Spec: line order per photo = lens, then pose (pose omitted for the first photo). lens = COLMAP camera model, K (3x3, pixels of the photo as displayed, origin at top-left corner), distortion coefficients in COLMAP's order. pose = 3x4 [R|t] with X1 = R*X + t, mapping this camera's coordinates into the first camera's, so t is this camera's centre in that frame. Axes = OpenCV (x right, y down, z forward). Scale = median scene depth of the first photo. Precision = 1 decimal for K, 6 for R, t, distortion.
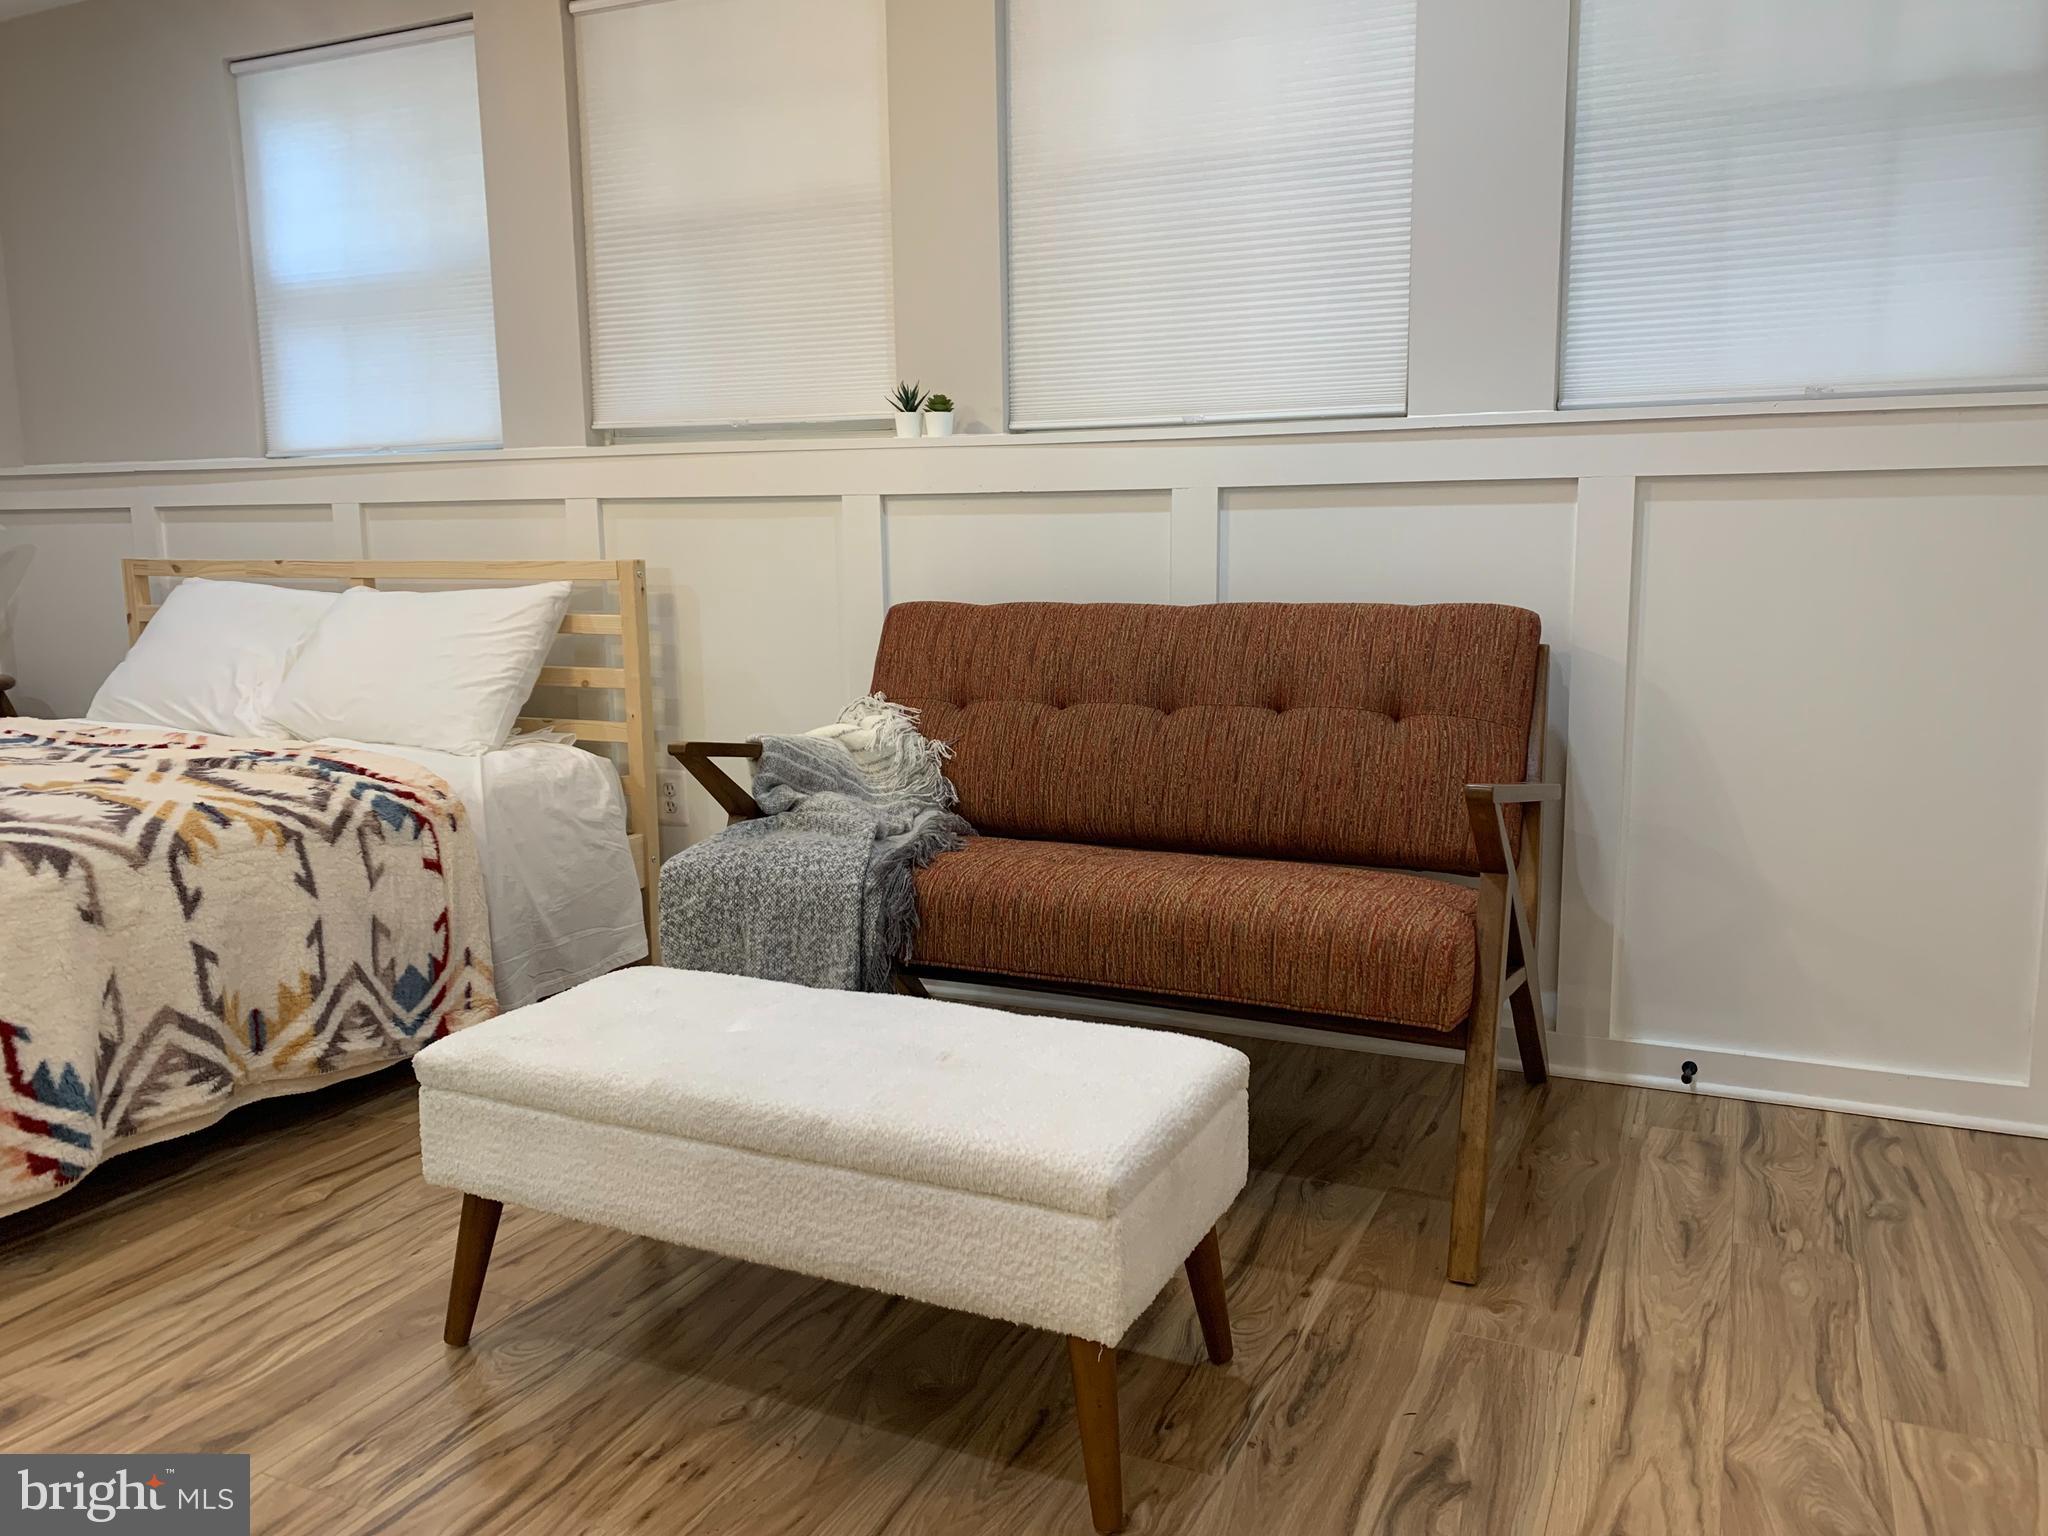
lens RADIAL K [[1579.6, 0, 1024.8], [0, 1579.6, 761.9], [0, 0, 1]] dist [0.060009, -0.087821]
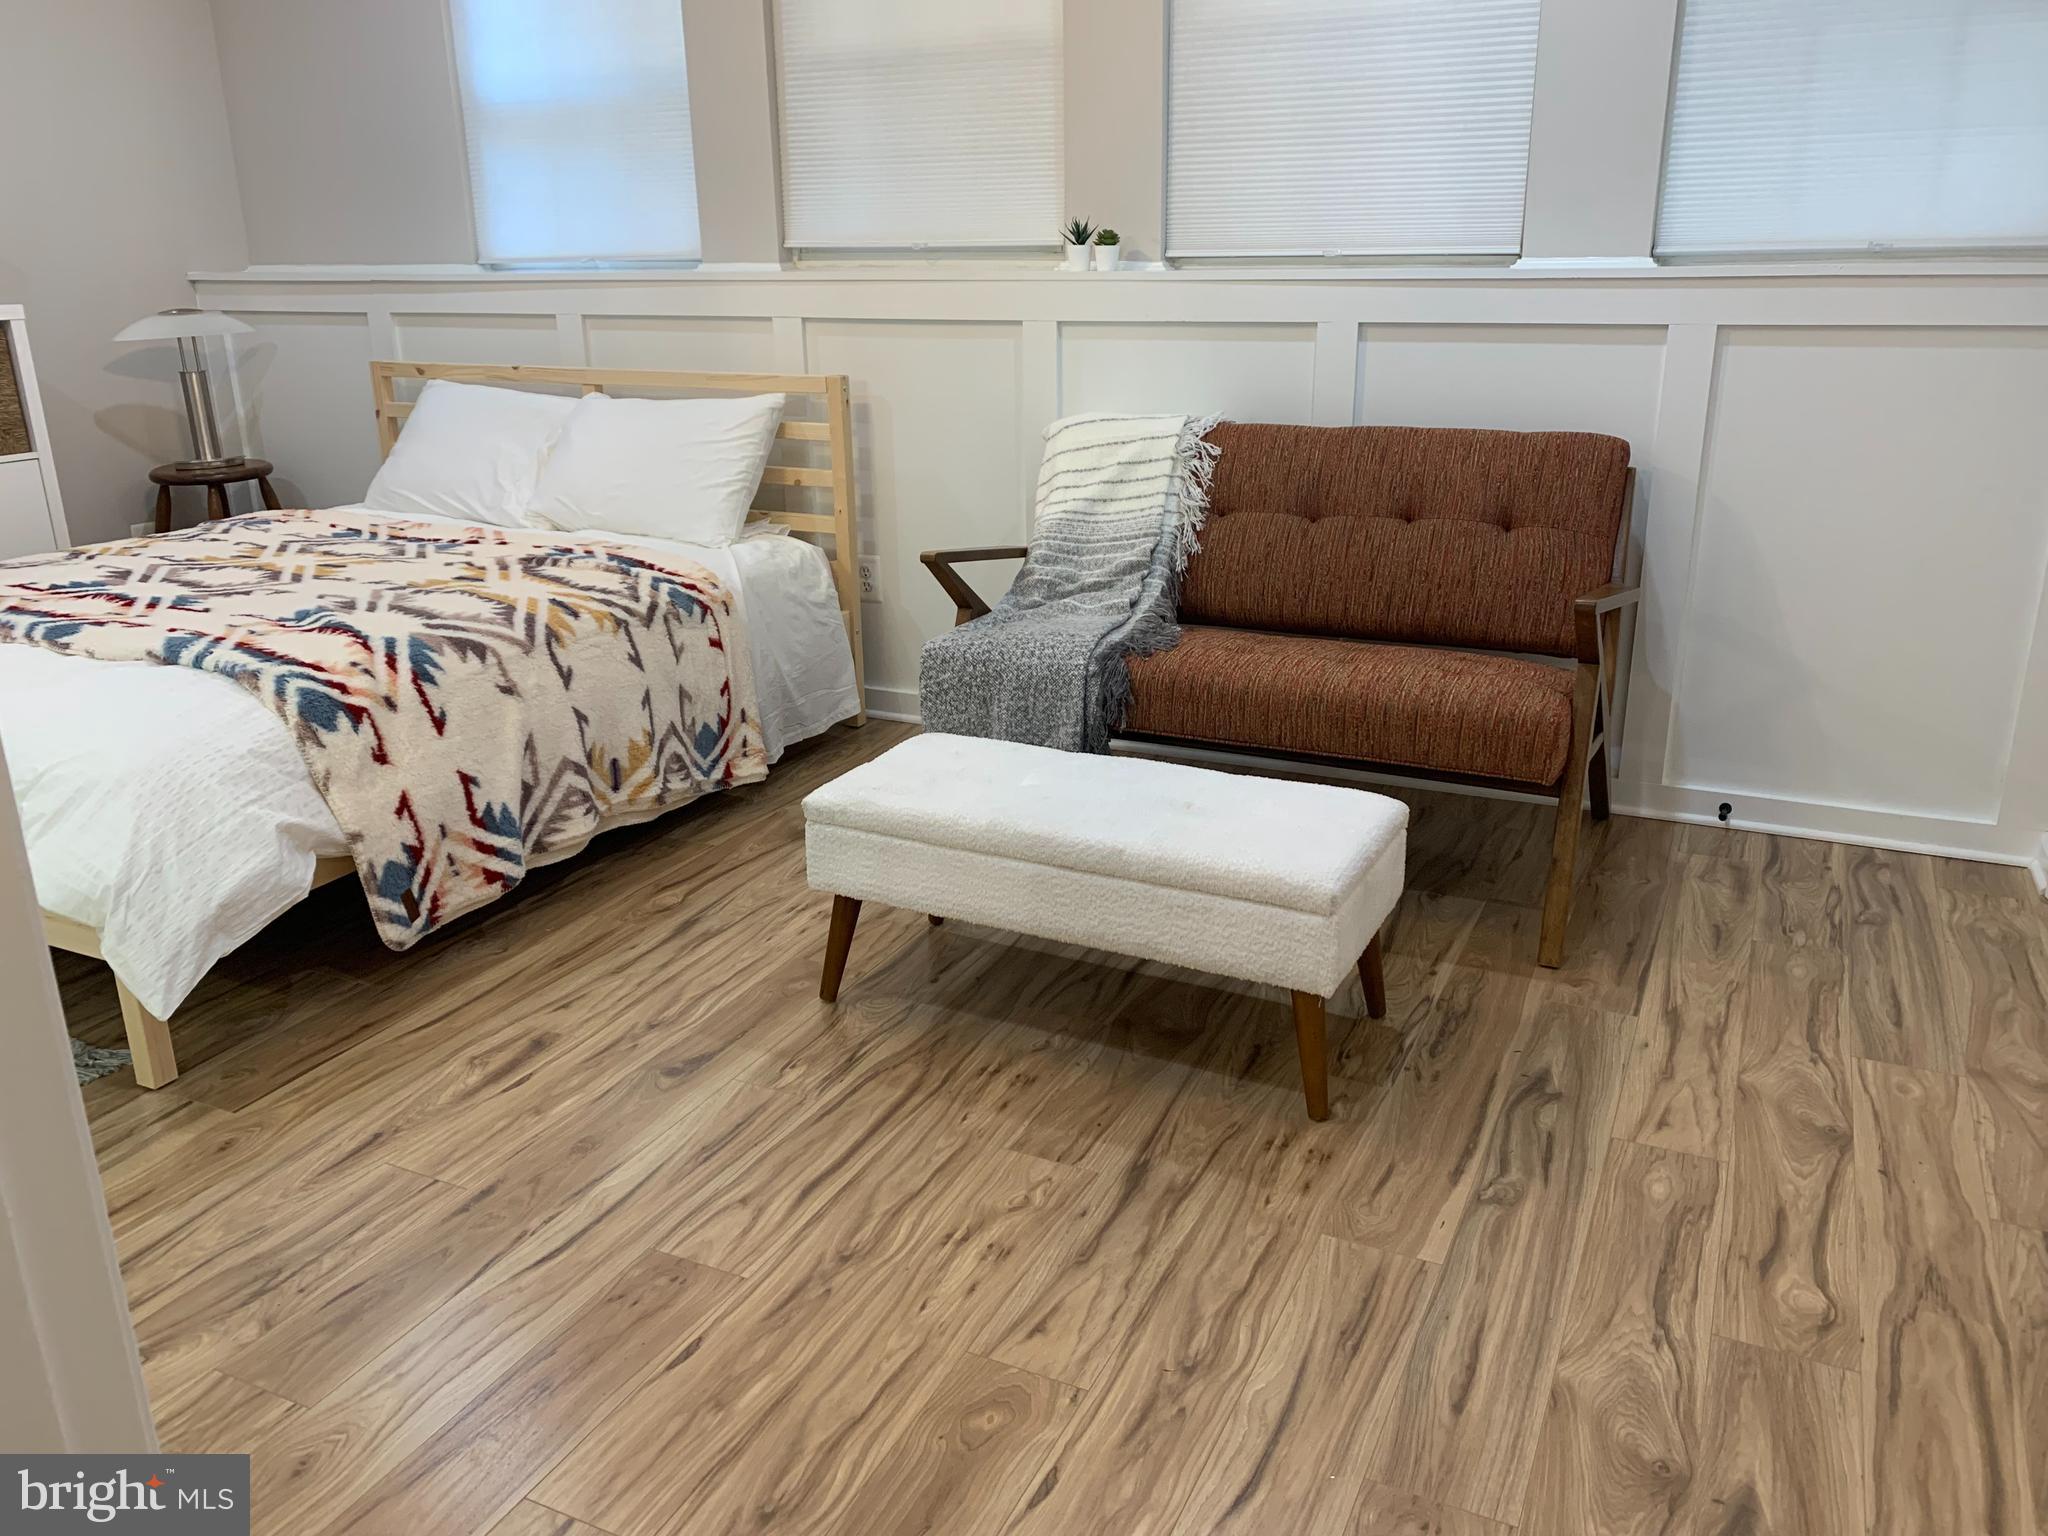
lens RADIAL K [[1571.5, 0, 1014.3], [0, 1571.5, 744.3], [0, 0, 1]] dist [0.080807, -0.170375]
pose [[0.999705, 0.003842, -0.023985, -0.129811], [0.000037, 0.987174, 0.159648, -0.065471], [0.024291, -0.159601, 0.986883, -0.271912]]
